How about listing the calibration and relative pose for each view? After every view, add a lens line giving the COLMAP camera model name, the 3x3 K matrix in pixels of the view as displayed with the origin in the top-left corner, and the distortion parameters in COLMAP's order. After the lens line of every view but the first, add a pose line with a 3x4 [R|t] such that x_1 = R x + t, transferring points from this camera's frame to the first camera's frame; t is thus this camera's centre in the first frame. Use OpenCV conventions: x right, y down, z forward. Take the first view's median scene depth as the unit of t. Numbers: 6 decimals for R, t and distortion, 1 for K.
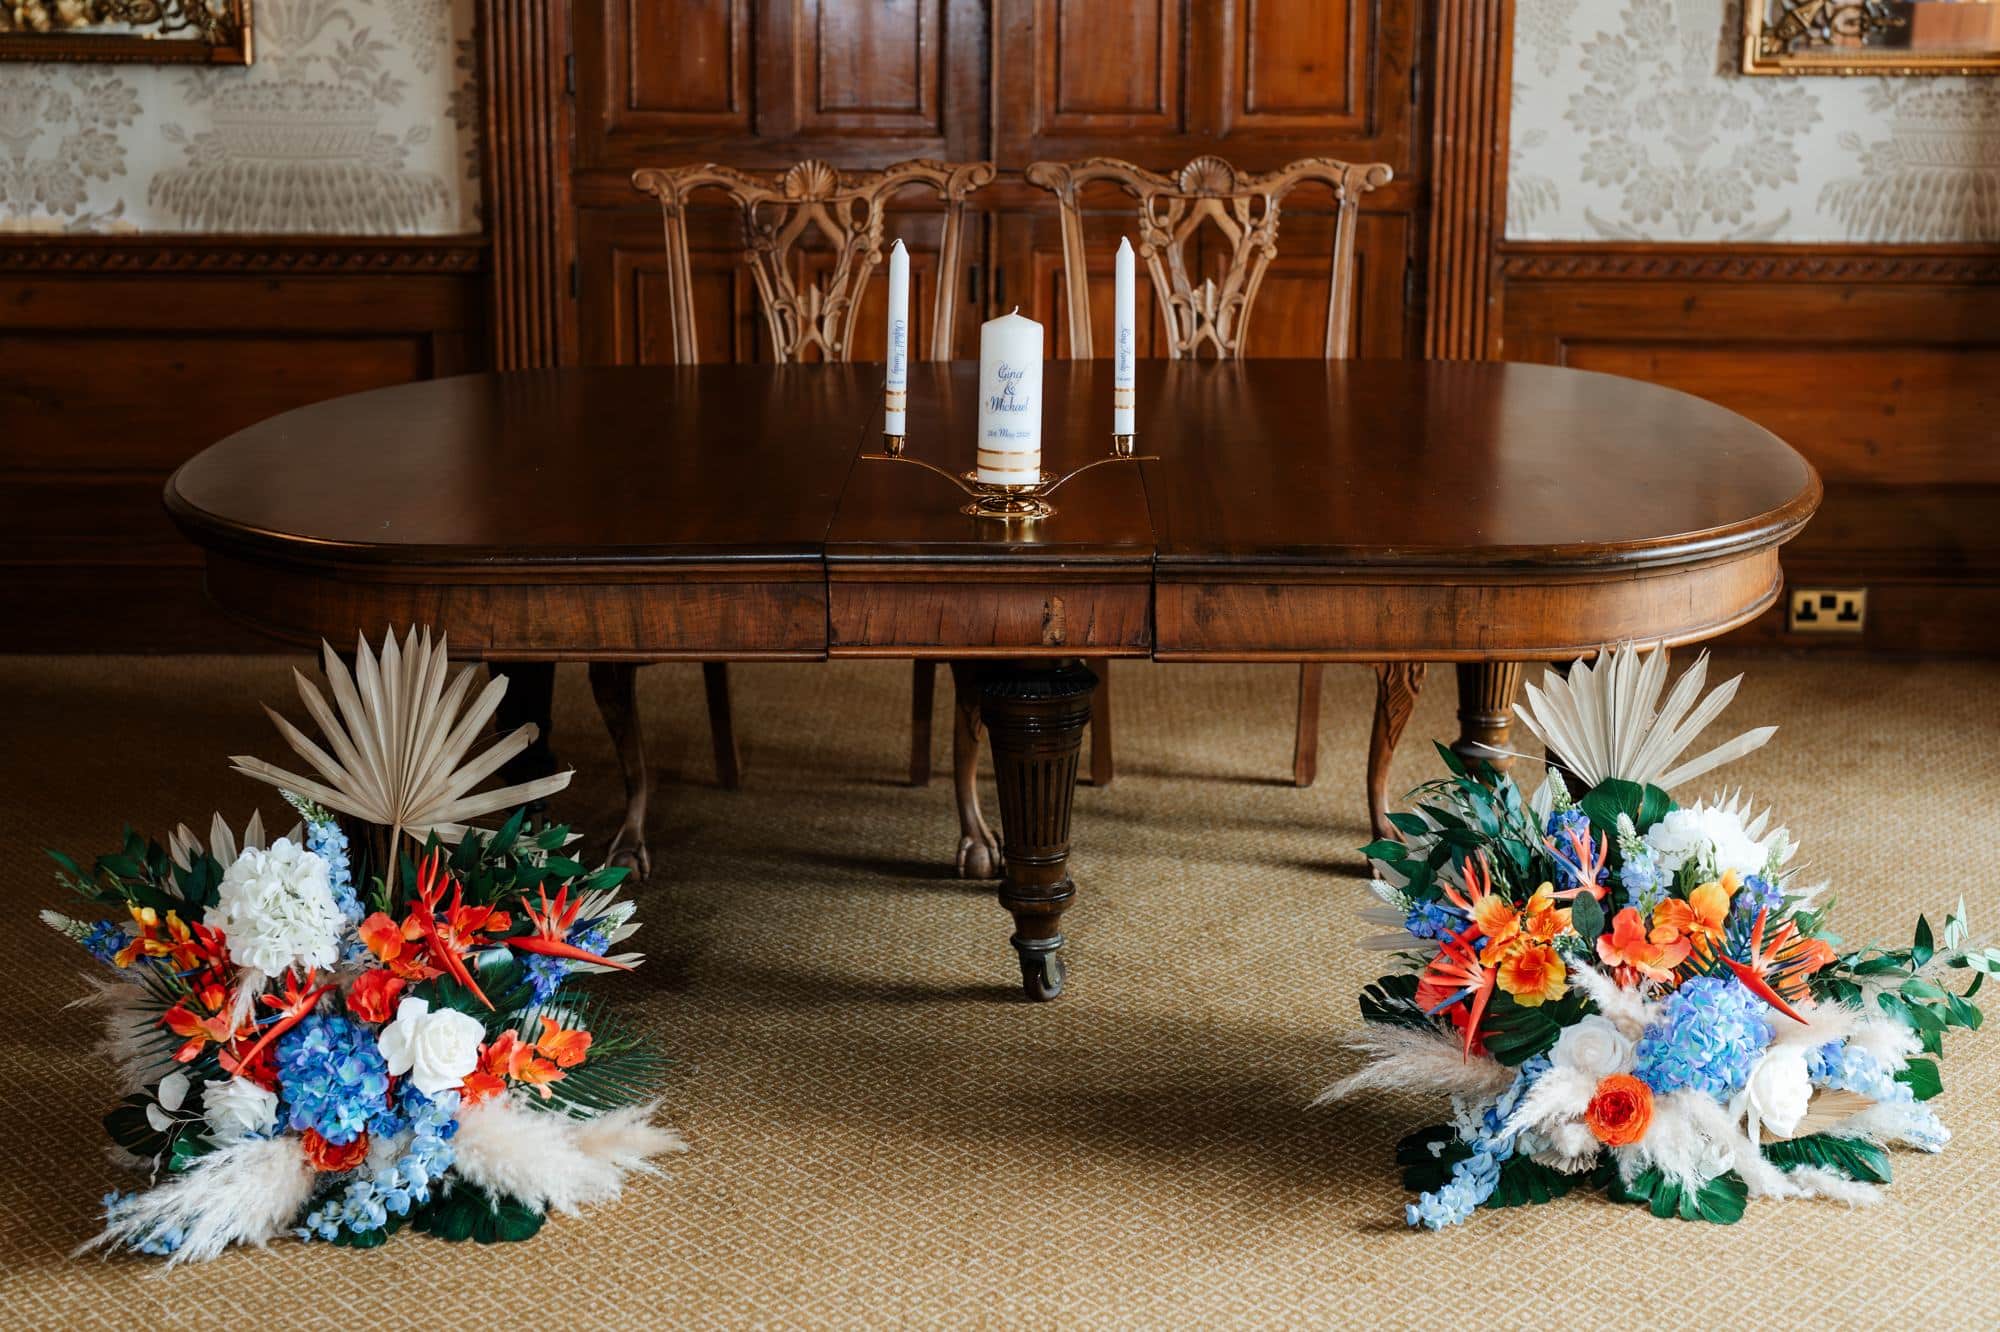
lens RADIAL K [[2815.0, 0, 983.3], [0, 2815.0, 666.8], [0, 0, 1]] dist [0.001887, 0.000000]
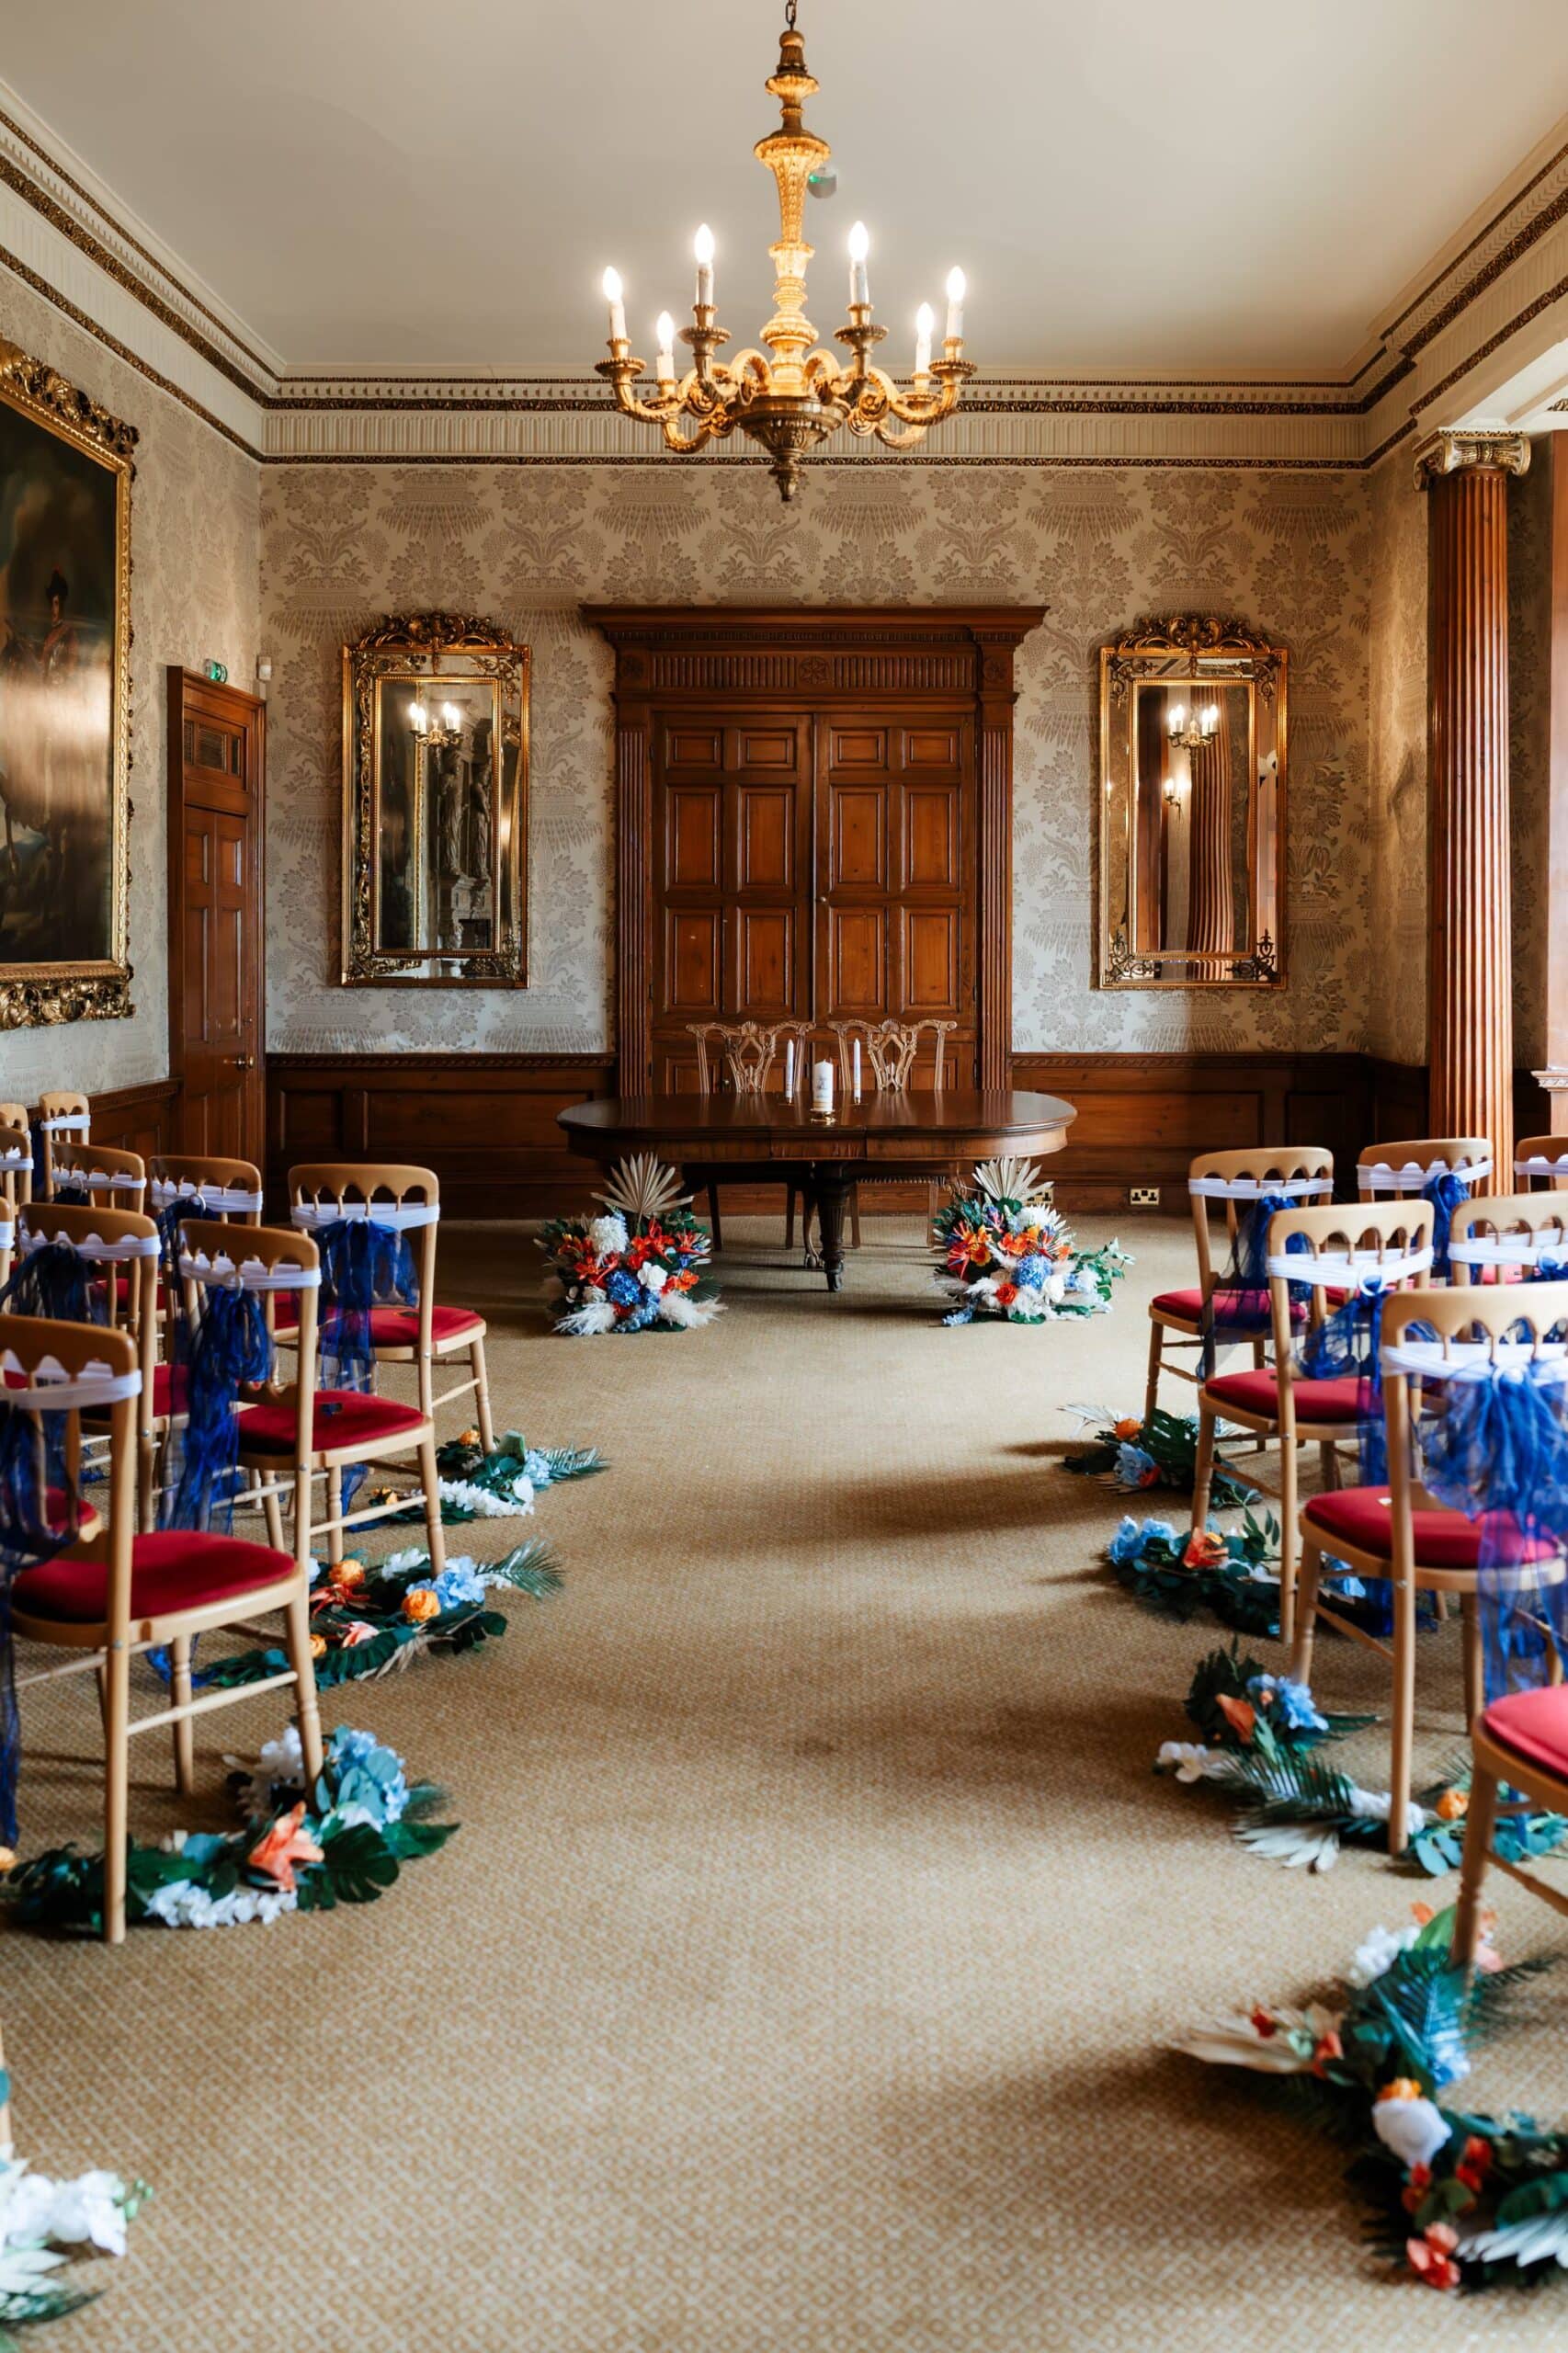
lens RADIAL K [[3311.7, 0, 788.7], [0, 3311.7, 1173.8], [0, 0, 1]] dist [0.001887, 0.000000]
pose [[0.999974, -0.005187, 0.004970, -0.041154], [0.005869, 0.988870, -0.148665, 0.470656], [-0.004143, 0.148691, 0.988875, -2.286804]]
